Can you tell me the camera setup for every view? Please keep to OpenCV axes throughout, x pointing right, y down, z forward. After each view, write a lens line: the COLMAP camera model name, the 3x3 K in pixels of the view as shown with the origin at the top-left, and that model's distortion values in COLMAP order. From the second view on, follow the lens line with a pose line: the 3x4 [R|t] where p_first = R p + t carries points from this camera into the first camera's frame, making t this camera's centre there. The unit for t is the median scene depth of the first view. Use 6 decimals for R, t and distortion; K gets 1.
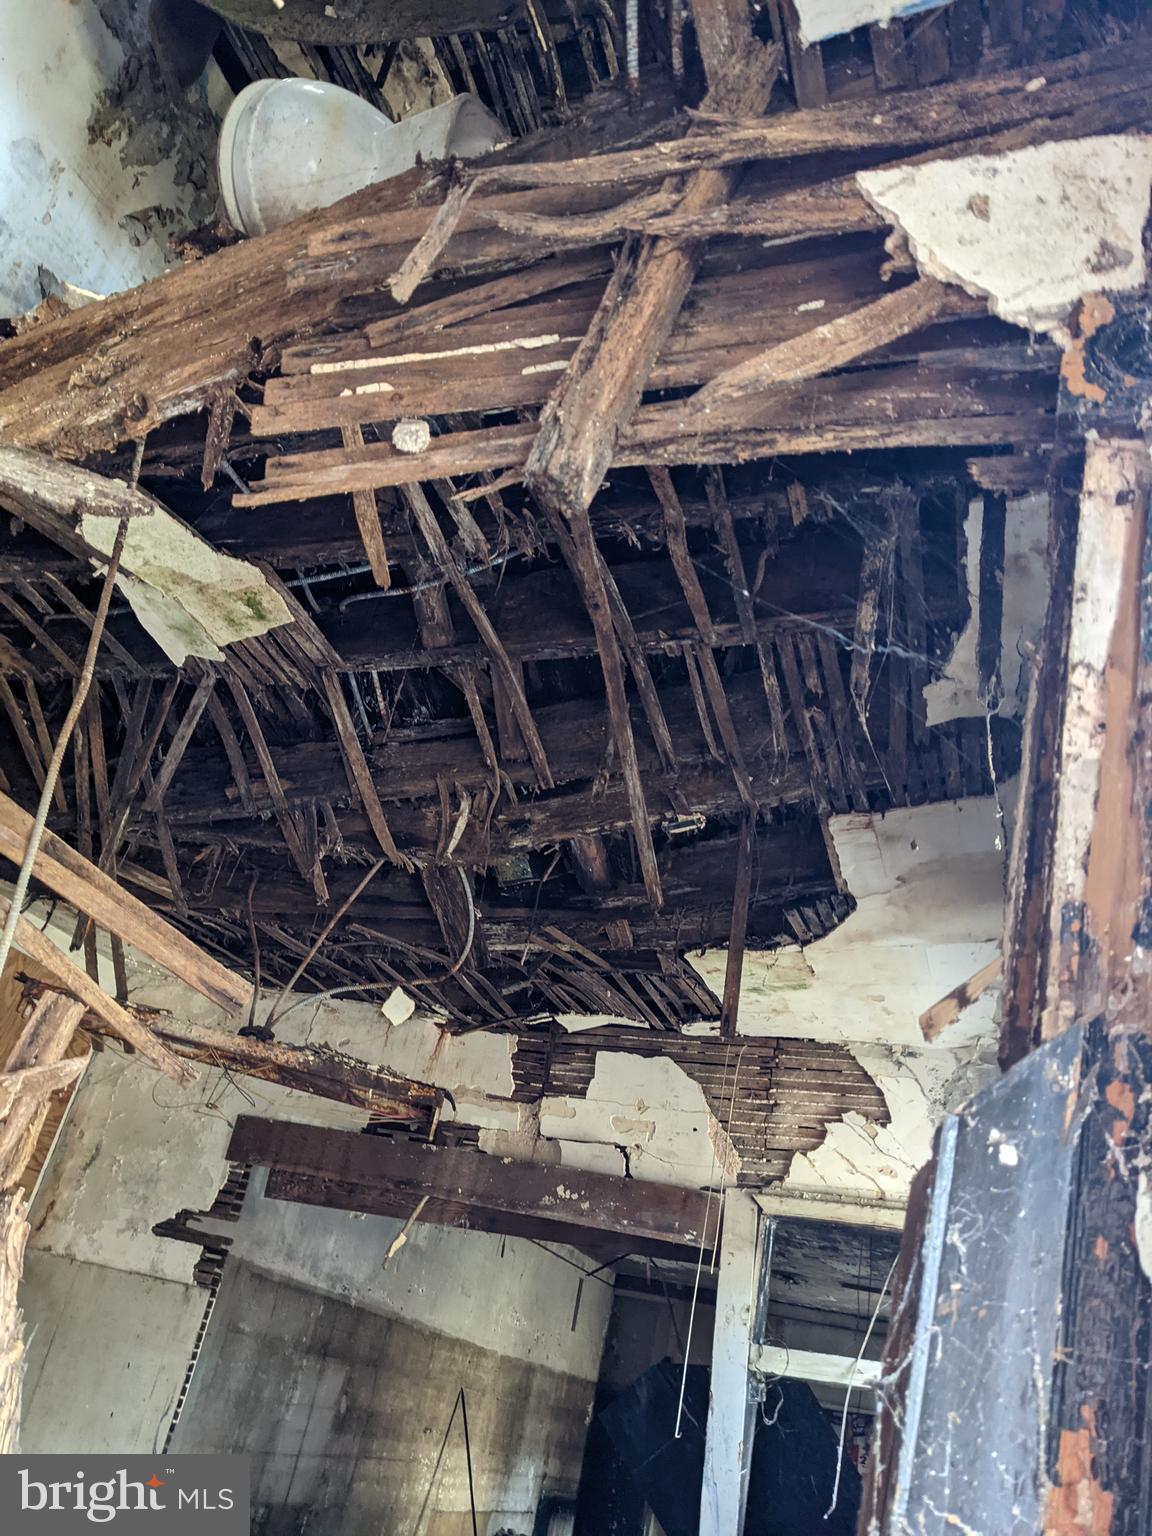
lens RADIAL K [[1197.2, 0, 549.4], [0, 1197.2, 728.4], [0, 0, 1]] dist [0.049006, -0.068547]
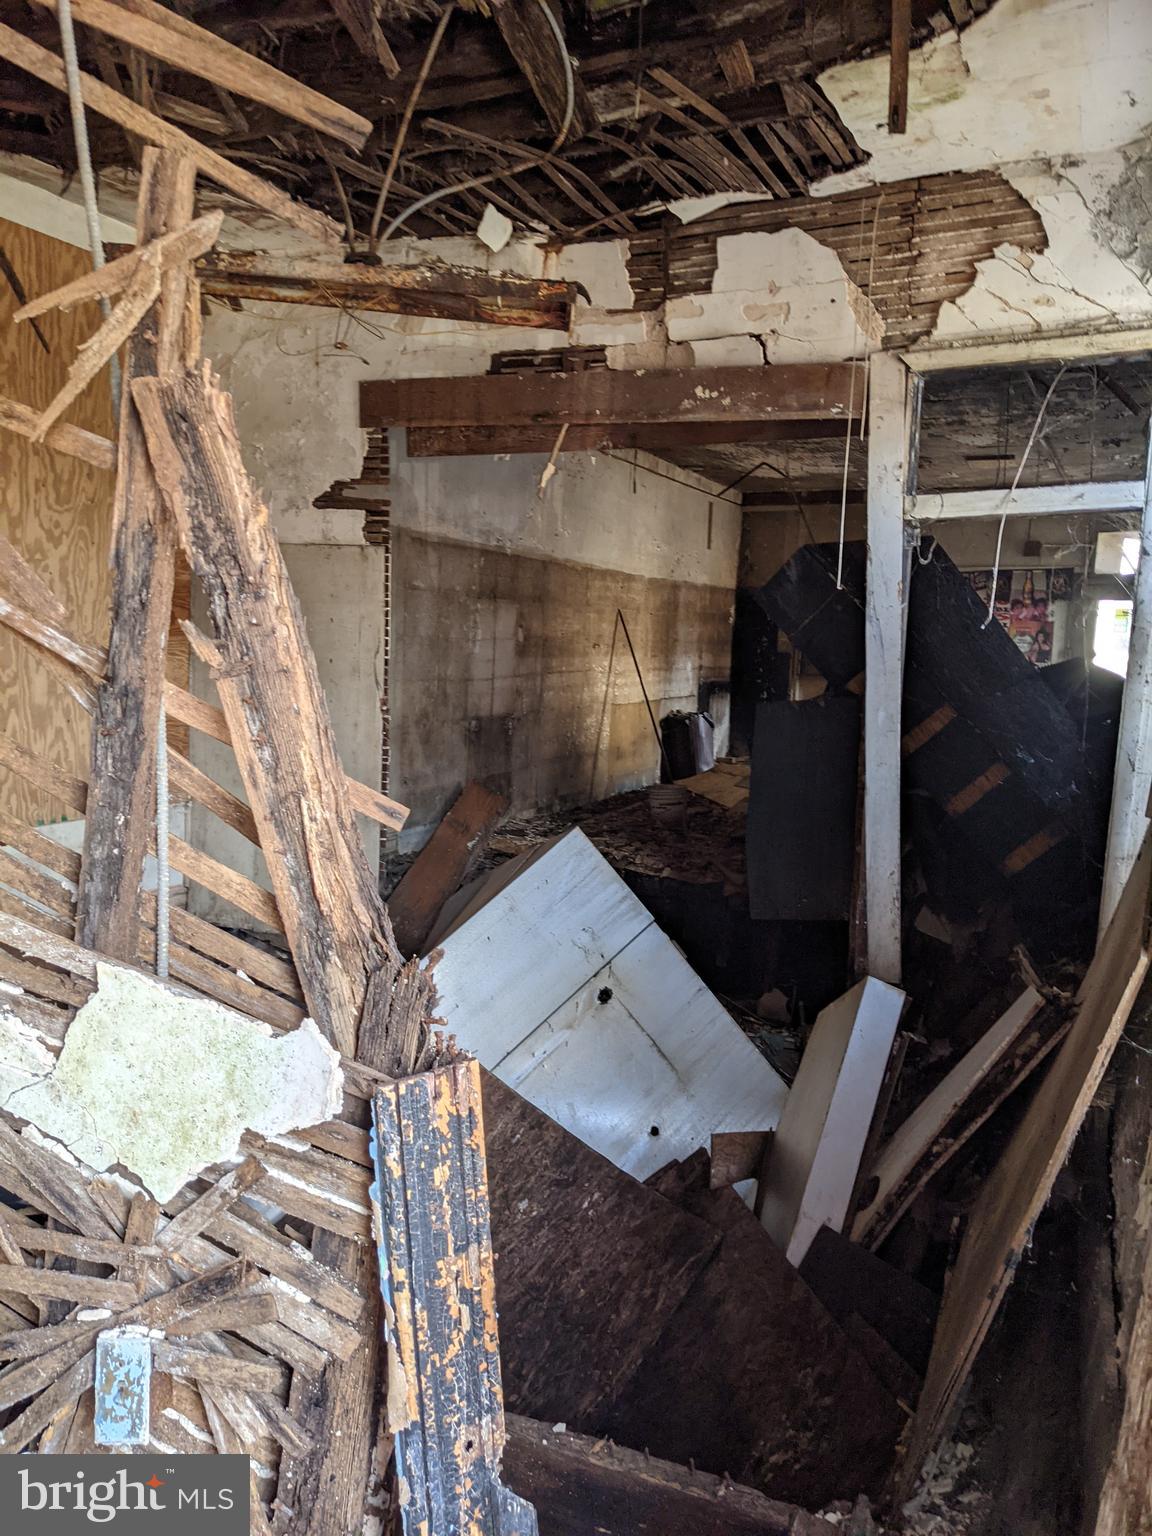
lens RADIAL K [[1198.2, 0, 558.8], [0, 1198.2, 767.4], [0, 0, 1]] dist [0.061440, -0.116124]
pose [[0.980632, -0.161780, -0.110403, -0.057588], [0.195857, 0.806556, 0.557771, 0.080745], [-0.001190, -0.568591, 0.822620, 0.028773]]
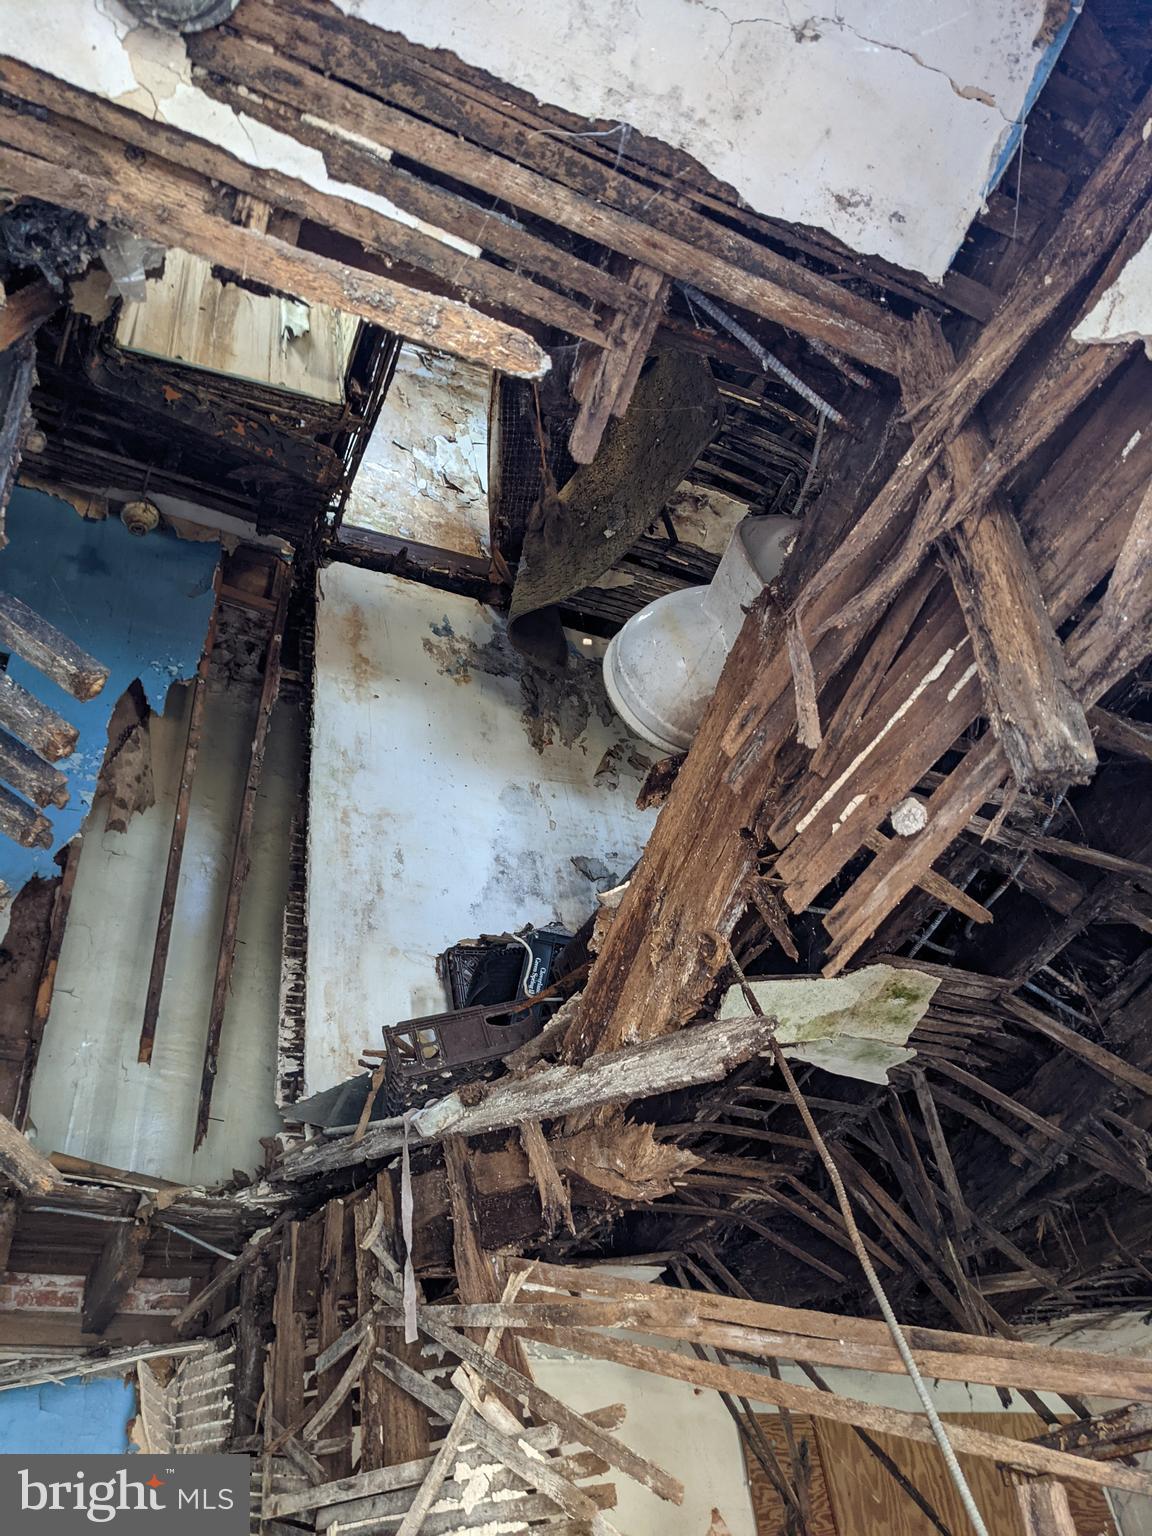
lens RADIAL K [[1181.2, 0, 582.0], [0, 1181.2, 765.3], [0, 0, 1]] dist [0.058403, -0.075166]
pose [[0.659362, -0.679412, -0.321933, 0.025516], [0.575599, 0.731655, -0.365194, -0.028460], [0.483661, 0.055491, 0.873495, -0.012701]]
